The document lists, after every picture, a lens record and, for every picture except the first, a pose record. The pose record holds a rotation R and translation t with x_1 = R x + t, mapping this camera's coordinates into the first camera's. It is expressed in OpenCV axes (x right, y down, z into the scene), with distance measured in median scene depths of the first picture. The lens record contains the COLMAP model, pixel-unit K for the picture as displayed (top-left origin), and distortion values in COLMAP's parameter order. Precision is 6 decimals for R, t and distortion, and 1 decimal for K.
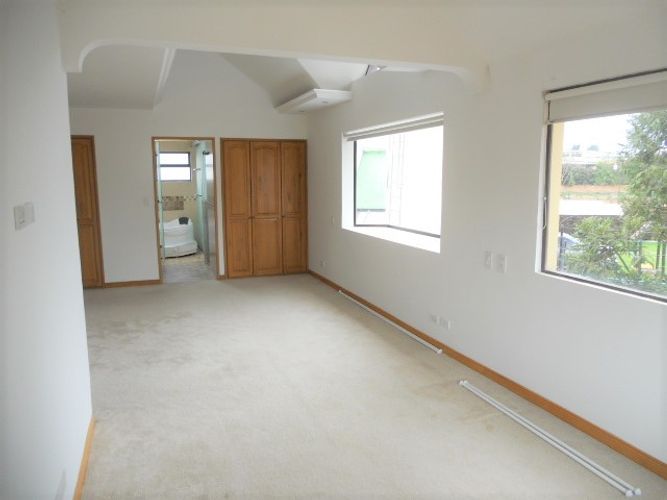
lens RADIAL K [[508.2, 0, 333.9], [0, 508.2, 249.1], [0, 0, 1]] dist [-0.028473, 0.017838]
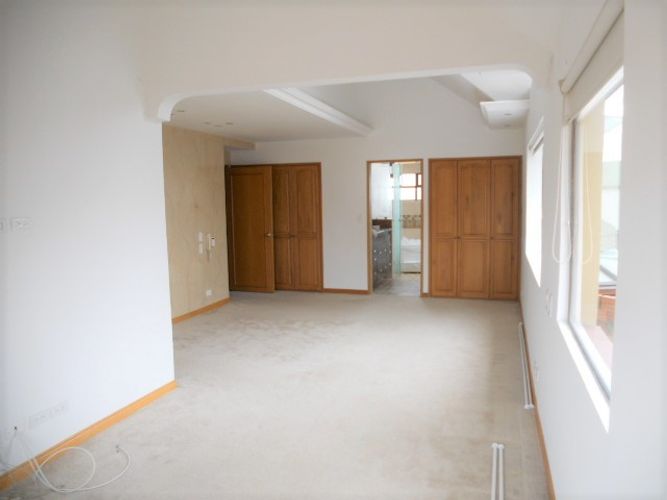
lens RADIAL K [[508.2, 0, 336.5], [0, 508.2, 251.0], [0, 0, 1]] dist [-0.028473, 0.017838]
pose [[0.788534, 0.058007, -0.612249, 0.259417], [-0.078190, 0.996919, -0.006251, -0.012334], [0.610000, 0.052801, 0.790640, 0.083982]]
